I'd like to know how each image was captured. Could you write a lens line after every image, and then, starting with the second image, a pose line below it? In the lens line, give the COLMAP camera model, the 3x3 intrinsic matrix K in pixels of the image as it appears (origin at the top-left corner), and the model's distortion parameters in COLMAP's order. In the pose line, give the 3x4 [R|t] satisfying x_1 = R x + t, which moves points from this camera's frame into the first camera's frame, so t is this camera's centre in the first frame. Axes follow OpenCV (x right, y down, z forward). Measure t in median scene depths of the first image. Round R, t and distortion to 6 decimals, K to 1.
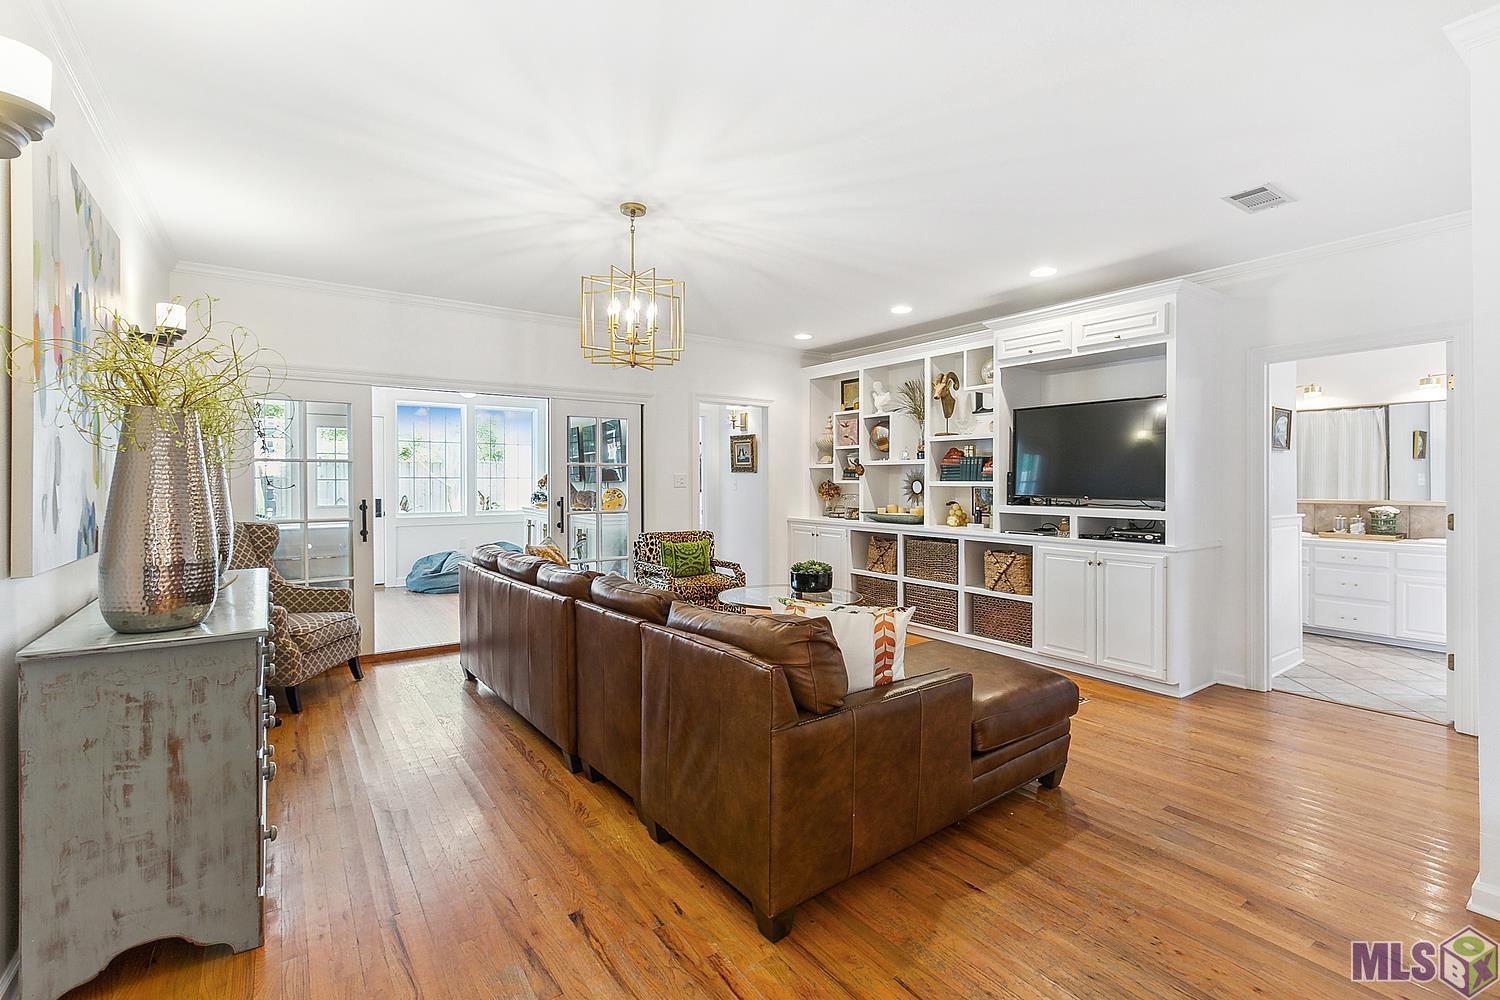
lens RADIAL K [[670.6, 0, 749.6], [0, 670.6, 479.6], [0, 0, 1]] dist [-0.001377, -0.000394]
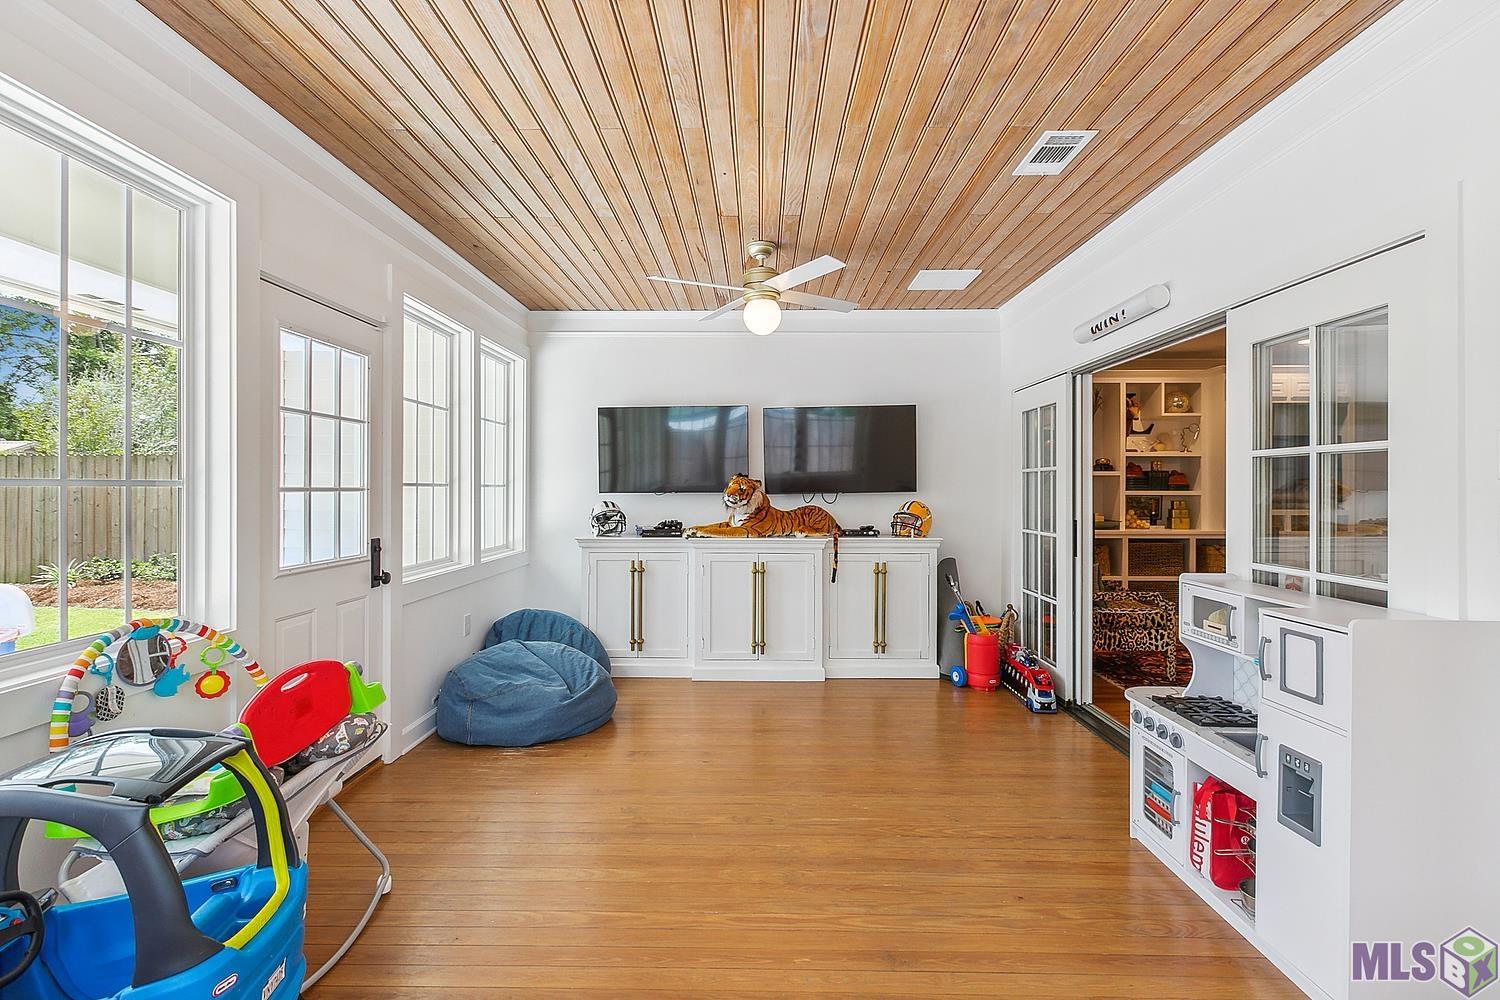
lens RADIAL K [[671.7, 0, 752.4], [0, 671.7, 495.9], [0, 0, 1]] dist [0.000437, 0.000151]
pose [[0.583273, -0.006822, 0.812248, -1.281361], [-0.000793, 0.999959, 0.008968, 0.002336], [-0.812276, -0.005875, 0.583244, 1.063870]]
